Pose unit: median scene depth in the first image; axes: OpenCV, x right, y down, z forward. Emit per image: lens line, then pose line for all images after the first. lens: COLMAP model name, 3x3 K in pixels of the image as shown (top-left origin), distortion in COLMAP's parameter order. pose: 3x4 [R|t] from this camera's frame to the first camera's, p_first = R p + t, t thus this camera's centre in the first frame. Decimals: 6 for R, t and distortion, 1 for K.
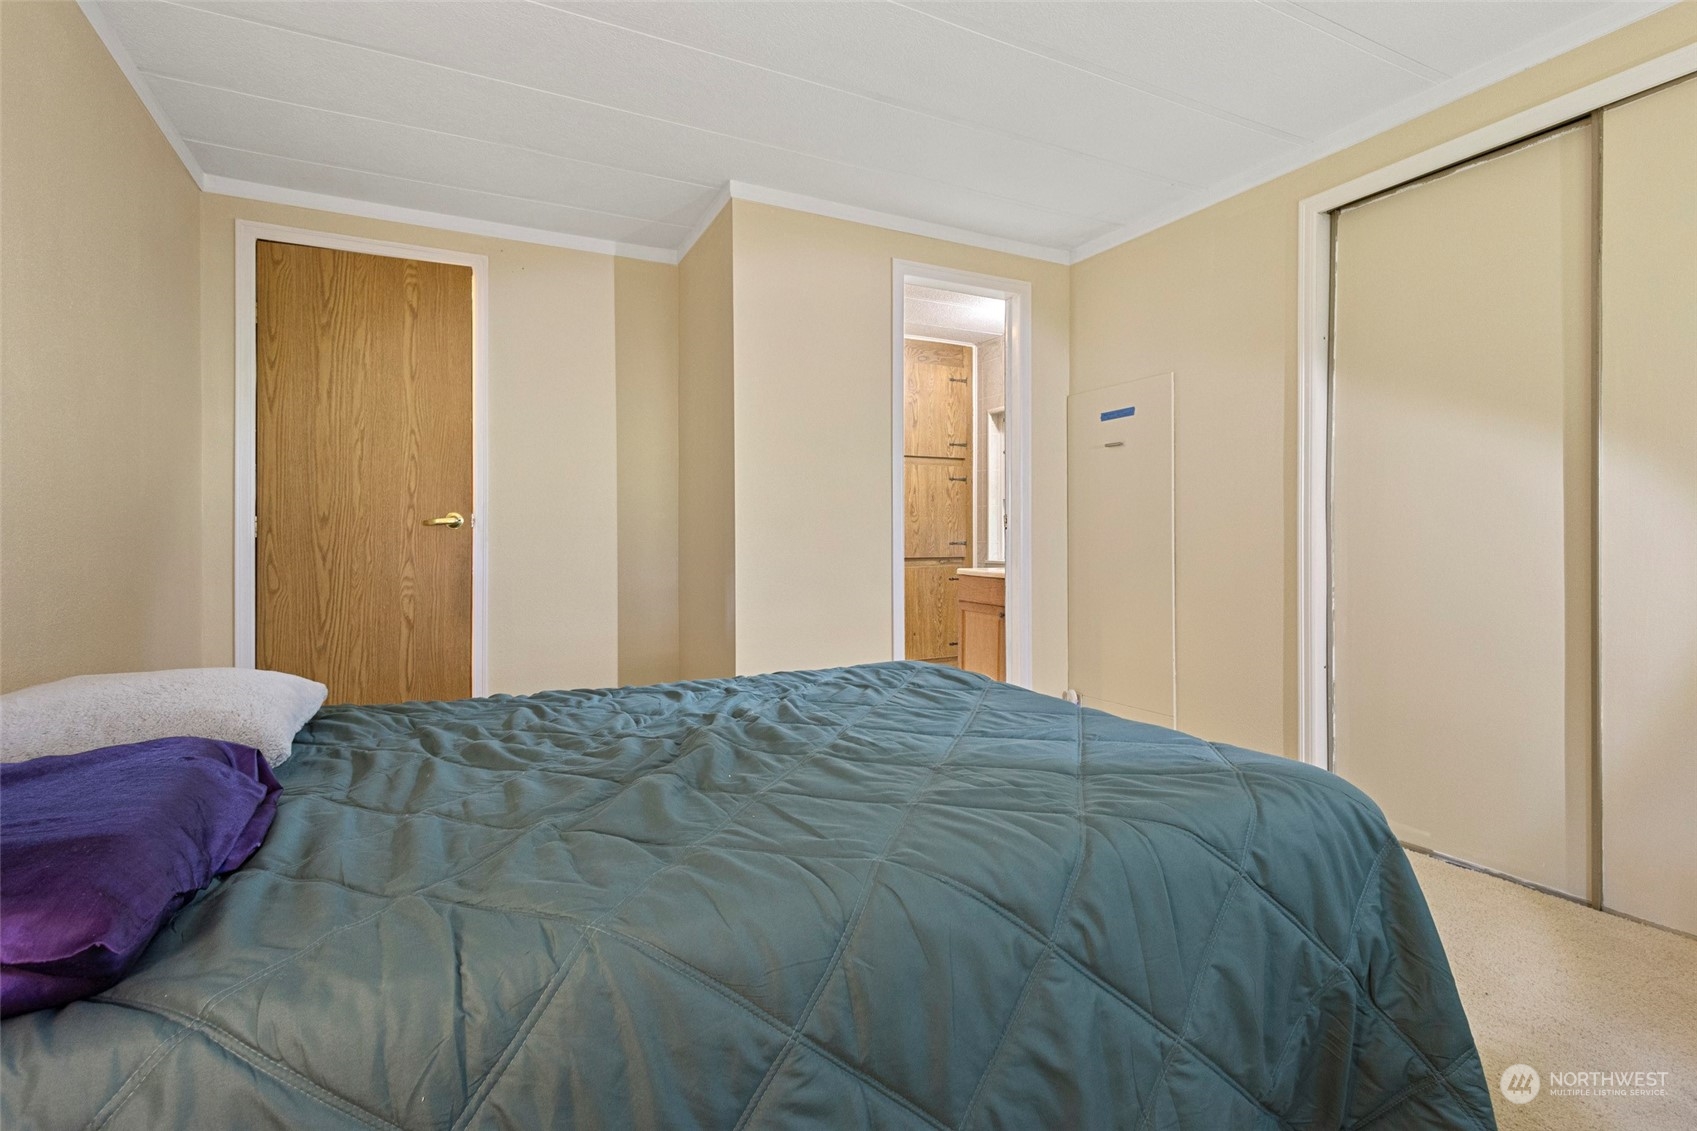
lens RADIAL K [[782.3, 0, 853.2], [0, 782.3, 554.5], [0, 0, 1]] dist [0.003407, 0.000167]
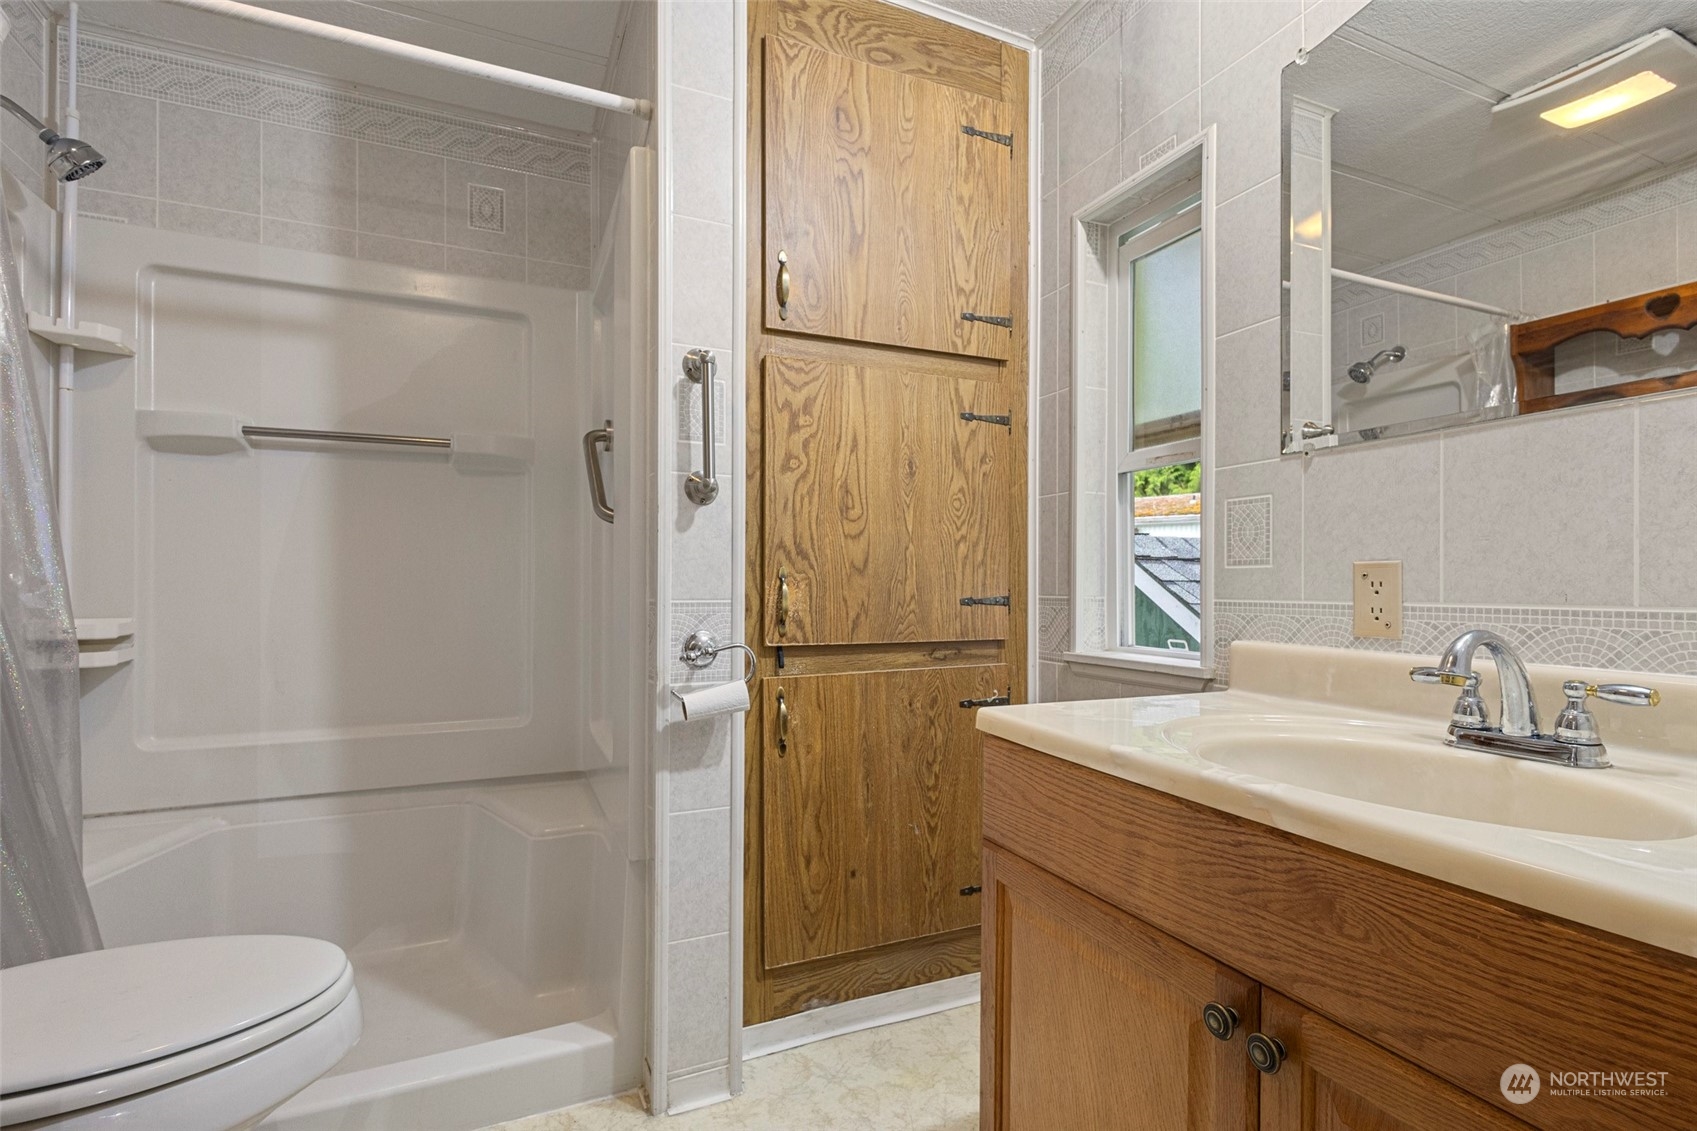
lens RADIAL K [[782.3, 0, 838.1], [0, 782.3, 573.6], [0, 0, 1]] dist [0.003407, 0.000167]
pose [[0.998077, 0.006114, -0.061681, 0.090415], [-0.007535, 0.999711, -0.022839, -0.018164], [0.061523, 0.023259, 0.997835, 0.651713]]
